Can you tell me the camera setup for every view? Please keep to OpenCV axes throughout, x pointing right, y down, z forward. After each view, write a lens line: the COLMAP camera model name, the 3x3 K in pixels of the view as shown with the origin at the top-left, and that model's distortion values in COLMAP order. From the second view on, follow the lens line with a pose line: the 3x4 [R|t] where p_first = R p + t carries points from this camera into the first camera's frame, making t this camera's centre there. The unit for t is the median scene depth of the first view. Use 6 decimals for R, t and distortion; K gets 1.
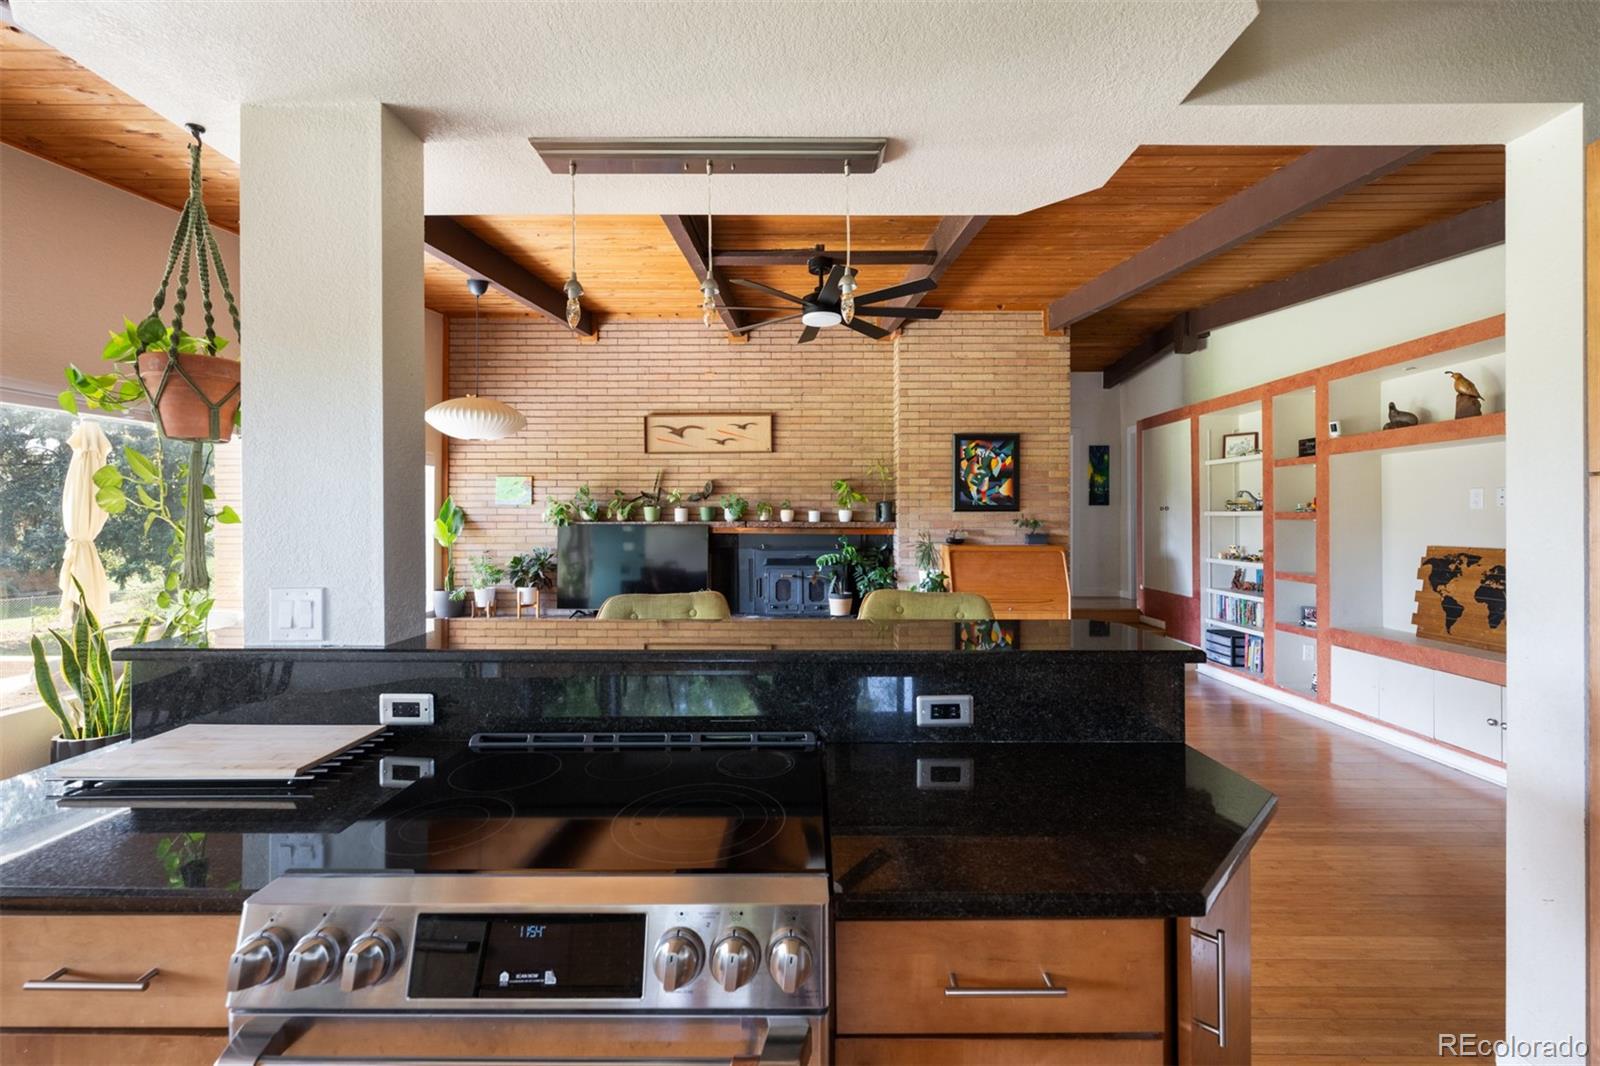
lens RADIAL K [[666.4, 0, 794.7], [0, 666.4, 515.5], [0, 0, 1]] dist [0.000944, 0.000077]
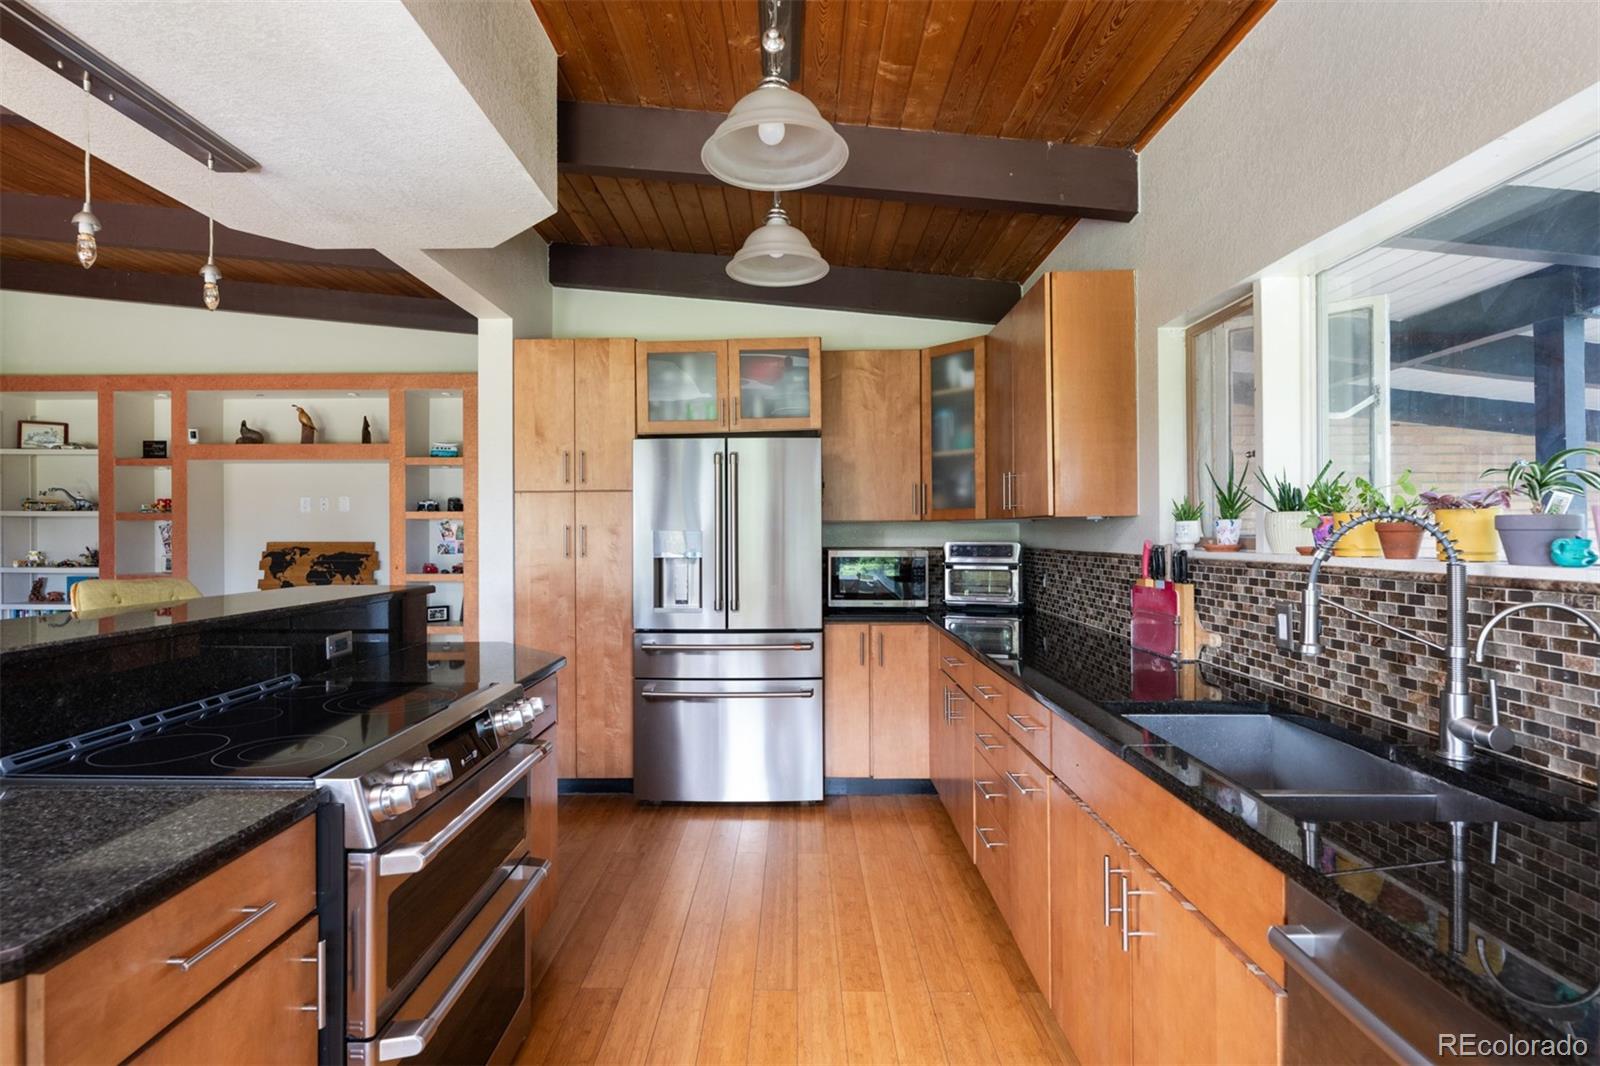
lens RADIAL K [[771.8, 0, 800.0], [0, 771.8, 533.0], [0, 0, 1]] dist [-0.005048, -0.000721]
pose [[-0.007325, 0.000824, 0.999973, -0.413667], [-0.003002, 0.999995, -0.000846, 0.023709], [-0.999969, -0.003008, -0.007322, 0.028540]]
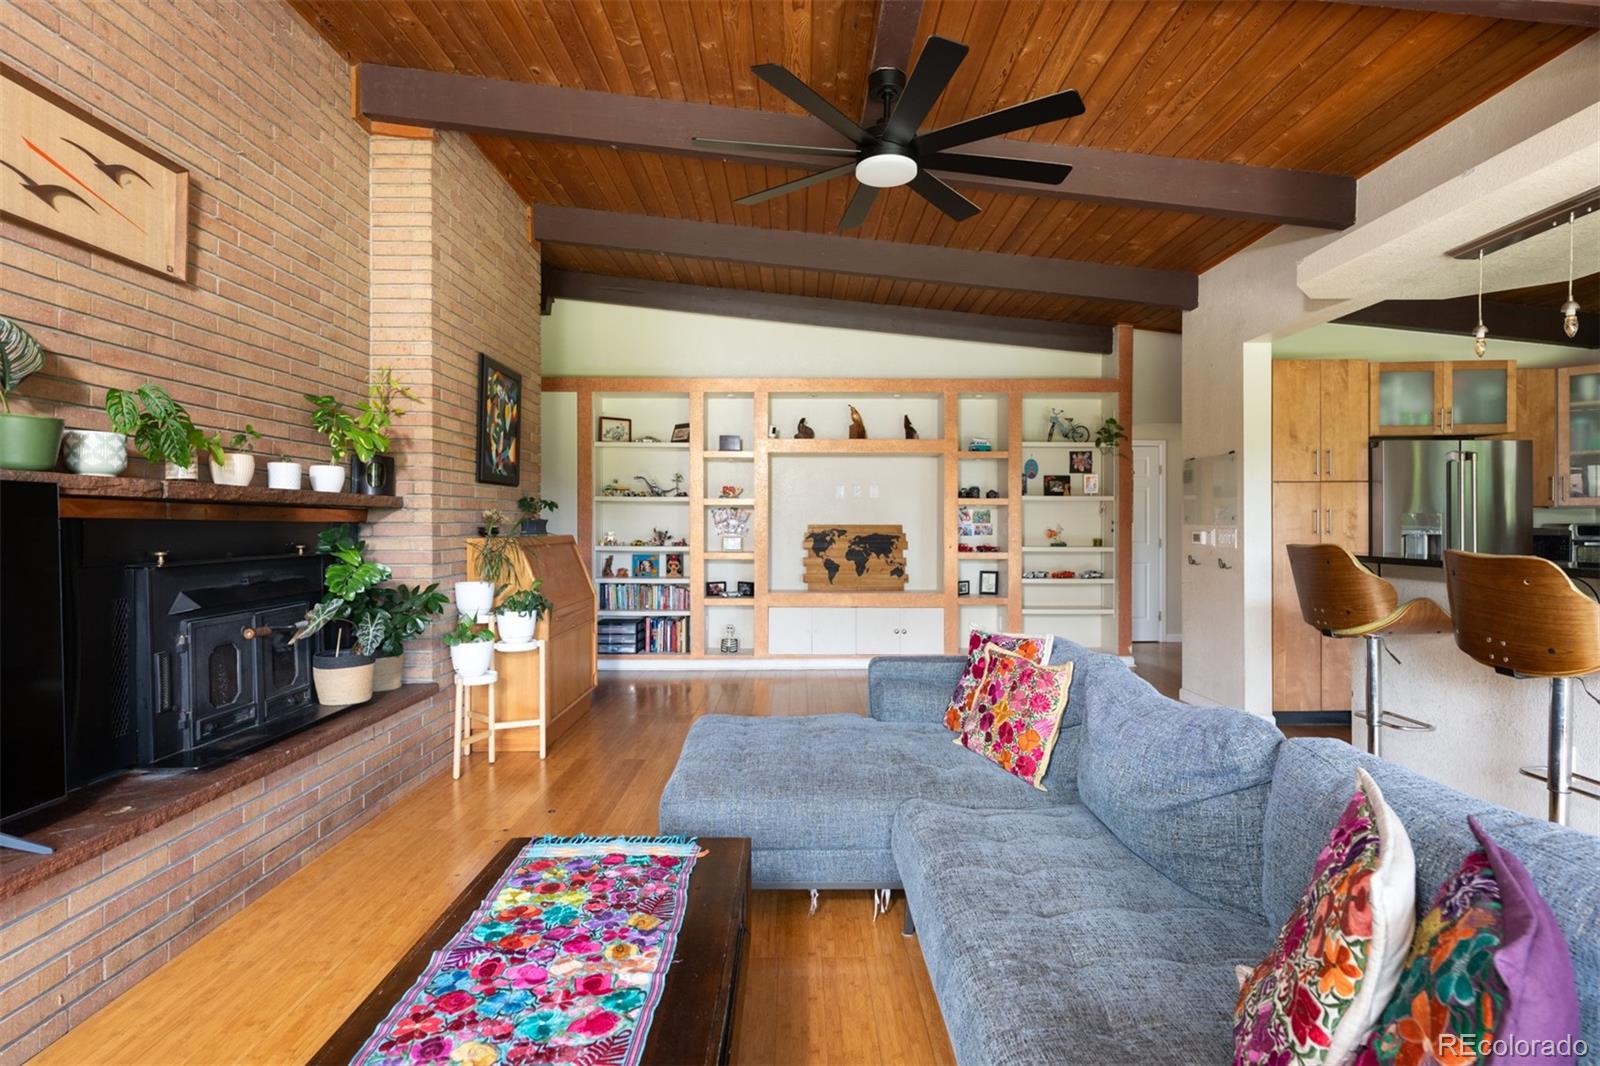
lens RADIAL K [[782.3, 0, 800.0], [0, 782.3, 533.0], [0, 0, 1]] dist [-0.001208, 0.000133]
pose [[-0.023583, -0.011458, 0.999656, -0.606262], [-0.005871, 0.999919, 0.011323, 0.038791], [-0.999705, -0.005602, -0.023649, 0.928006]]
